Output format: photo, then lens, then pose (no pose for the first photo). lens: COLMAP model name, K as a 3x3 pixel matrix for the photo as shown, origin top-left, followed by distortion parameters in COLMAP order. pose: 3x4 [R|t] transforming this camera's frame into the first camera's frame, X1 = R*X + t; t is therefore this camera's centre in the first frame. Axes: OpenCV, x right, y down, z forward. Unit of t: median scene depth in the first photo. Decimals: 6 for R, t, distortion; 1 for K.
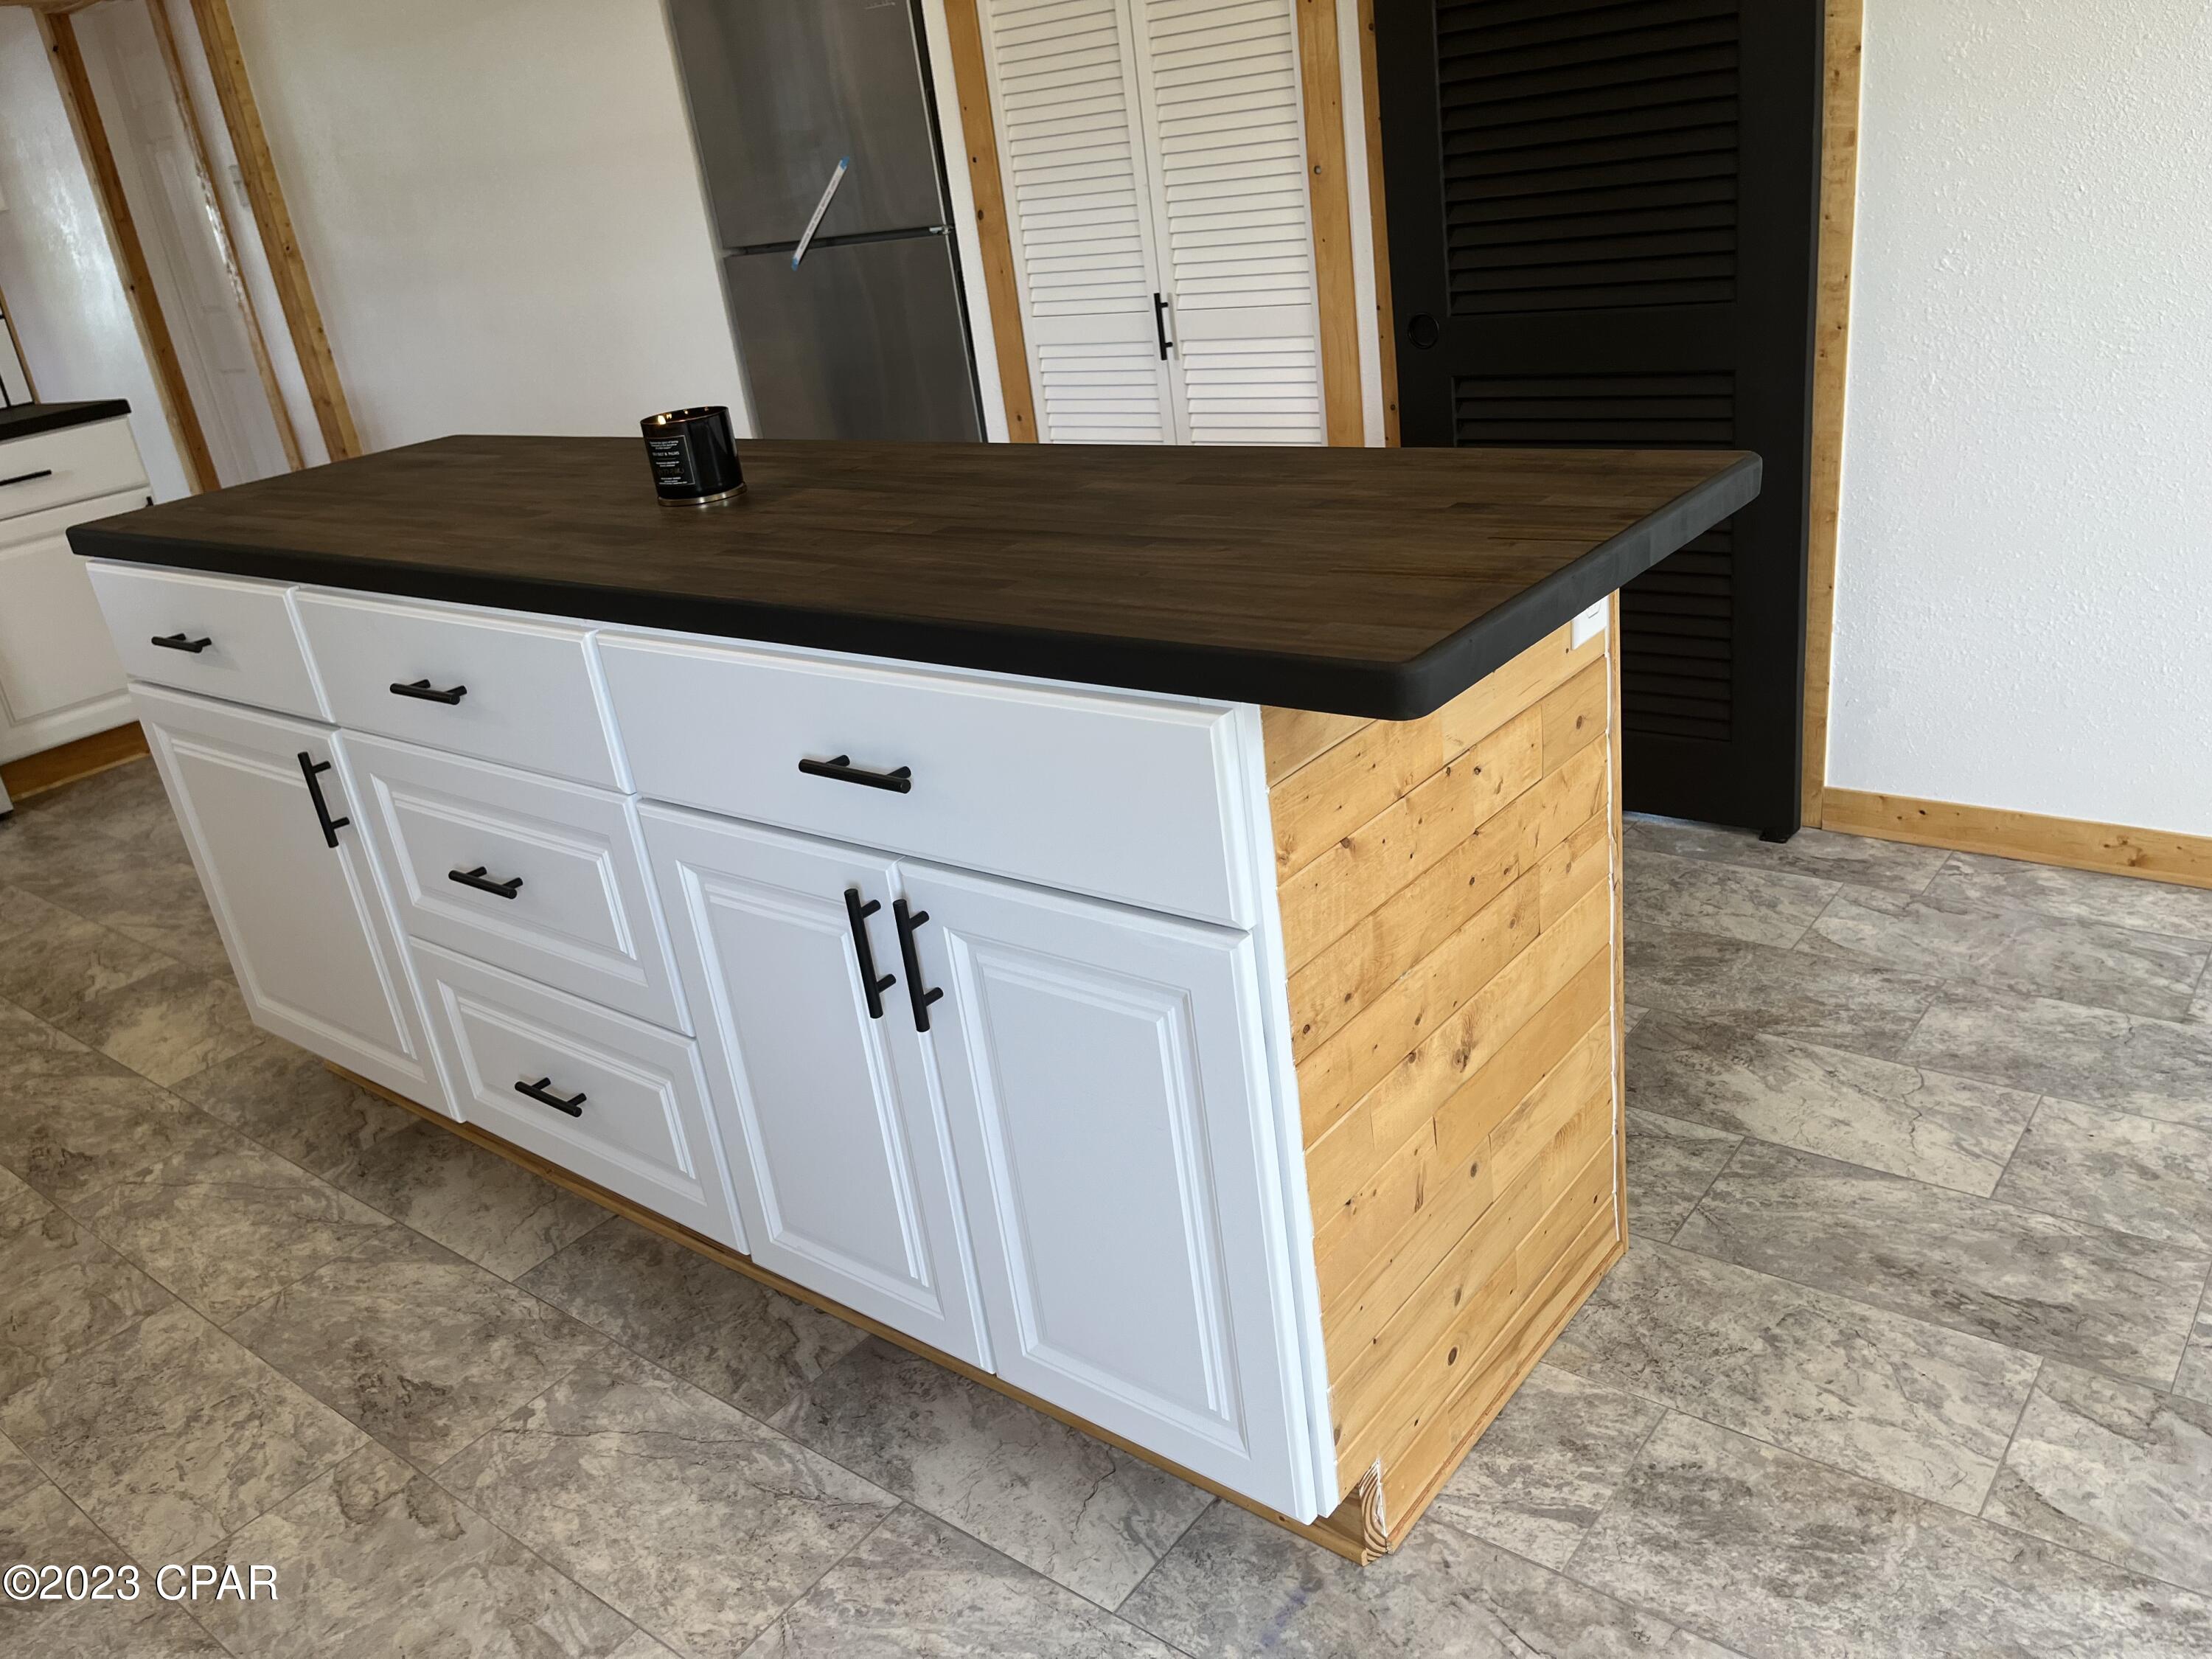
lens RADIAL K [[1687.8, 0, 1116.1], [0, 1687.8, 844.1], [0, 0, 1]] dist [0.049019, -0.056029]
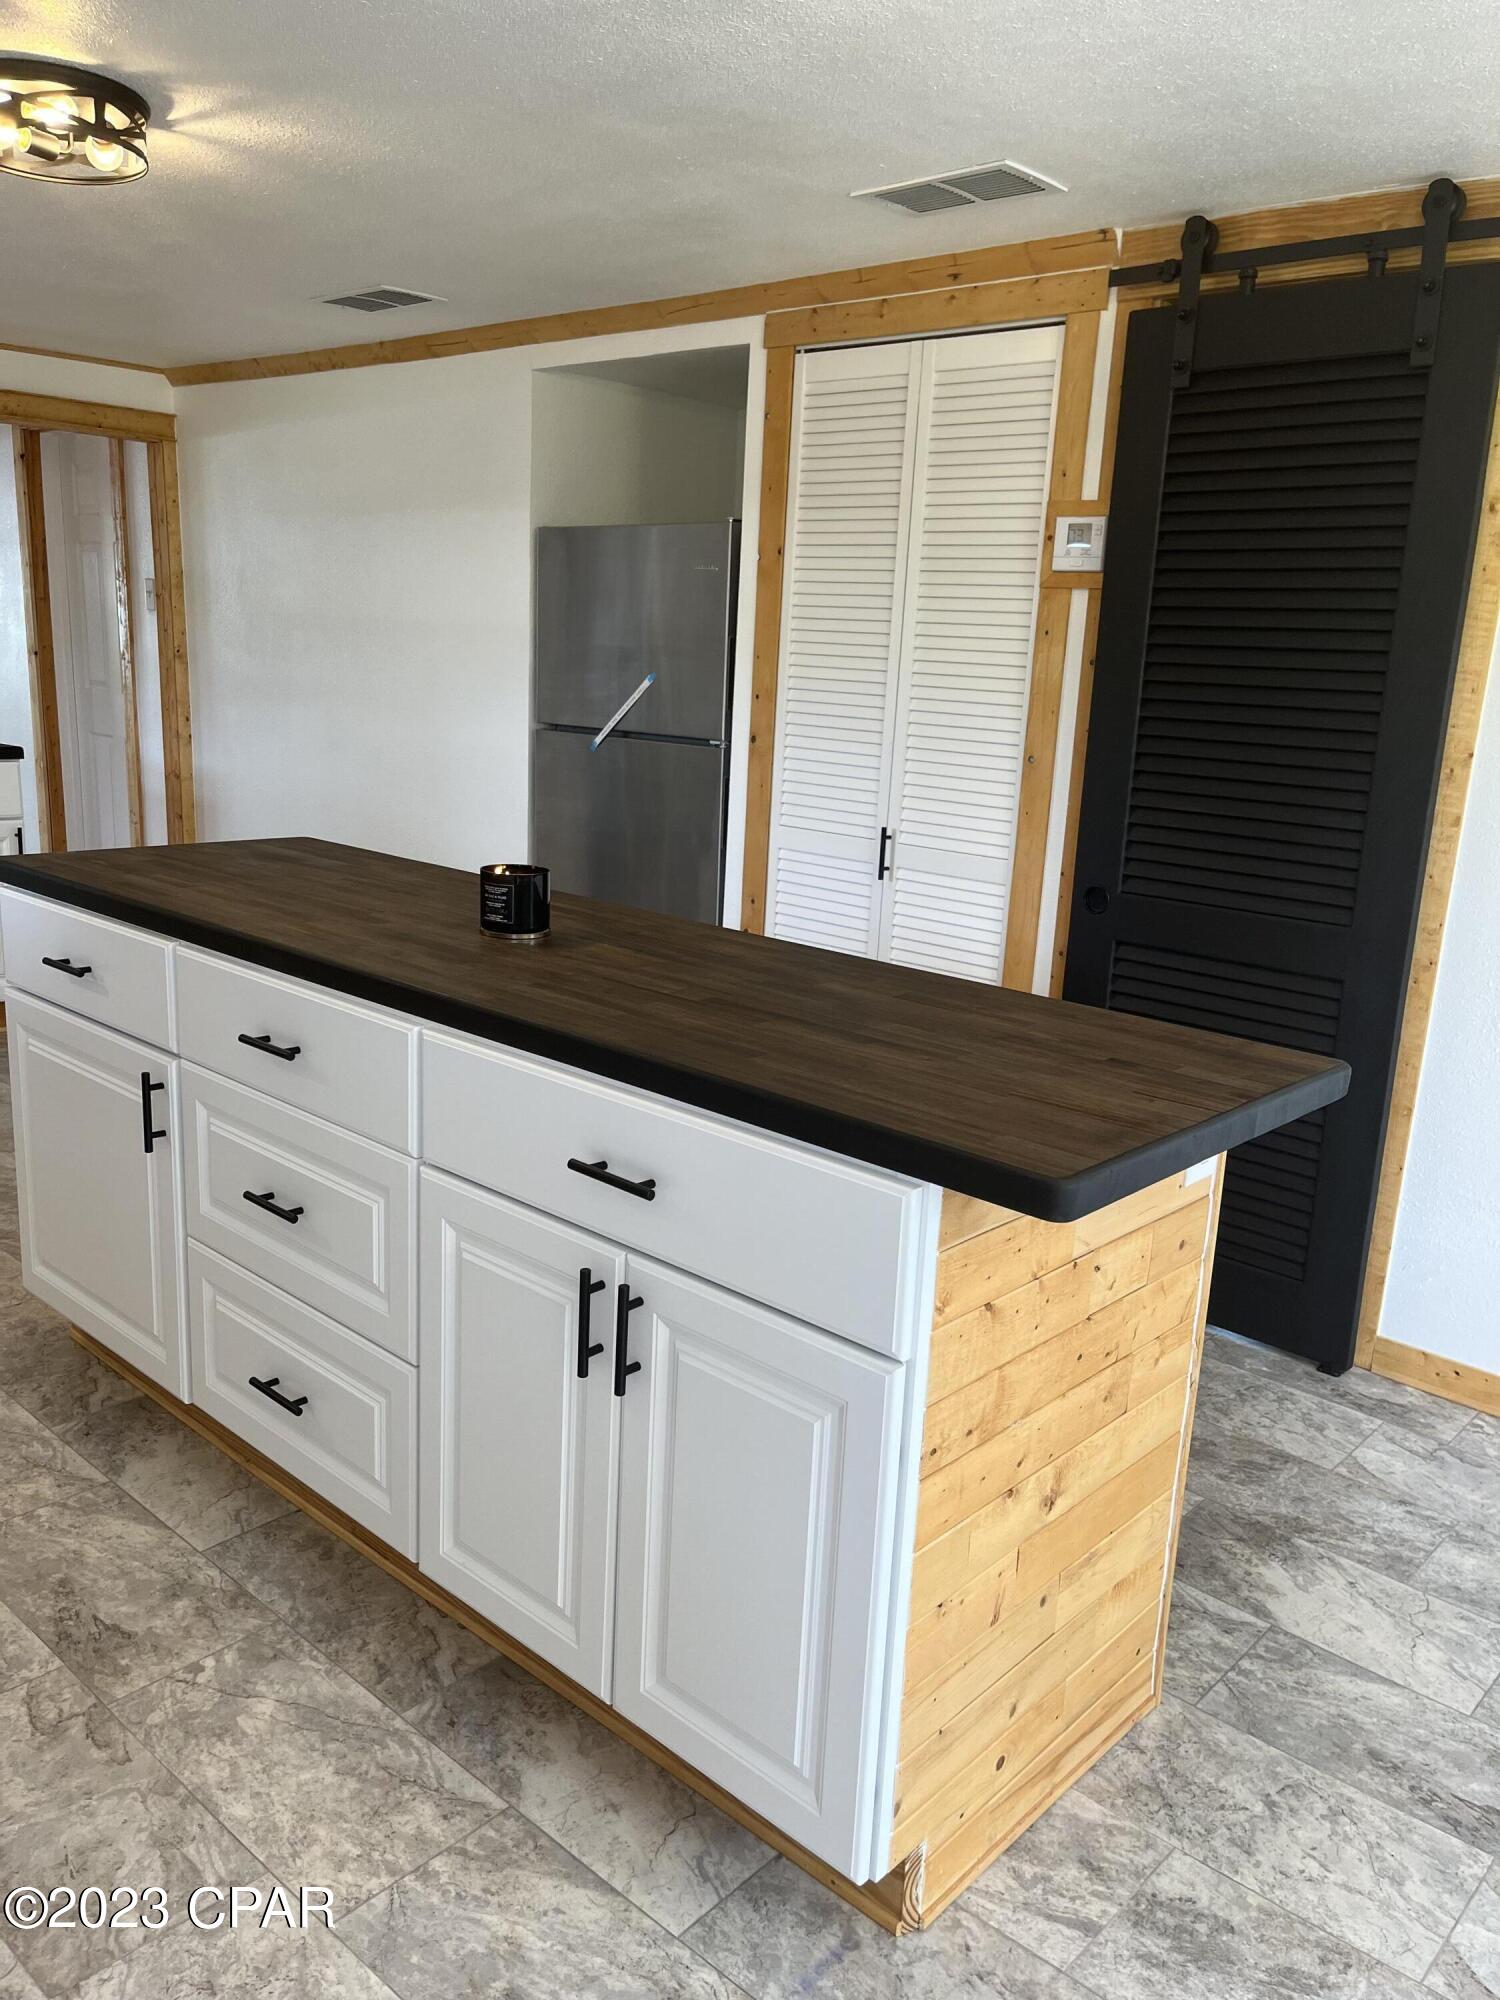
lens RADIAL K [[1512.4, 0, 761.7], [0, 1512.4, 1015.5], [0, 0, 1]] dist [0.082461, -0.129221]
pose [[0.982615, 0.185012, -0.015462, -0.037730], [-0.185063, 0.969415, -0.161203, 0.001880], [-0.014836, 0.161262, 0.986800, -0.108164]]
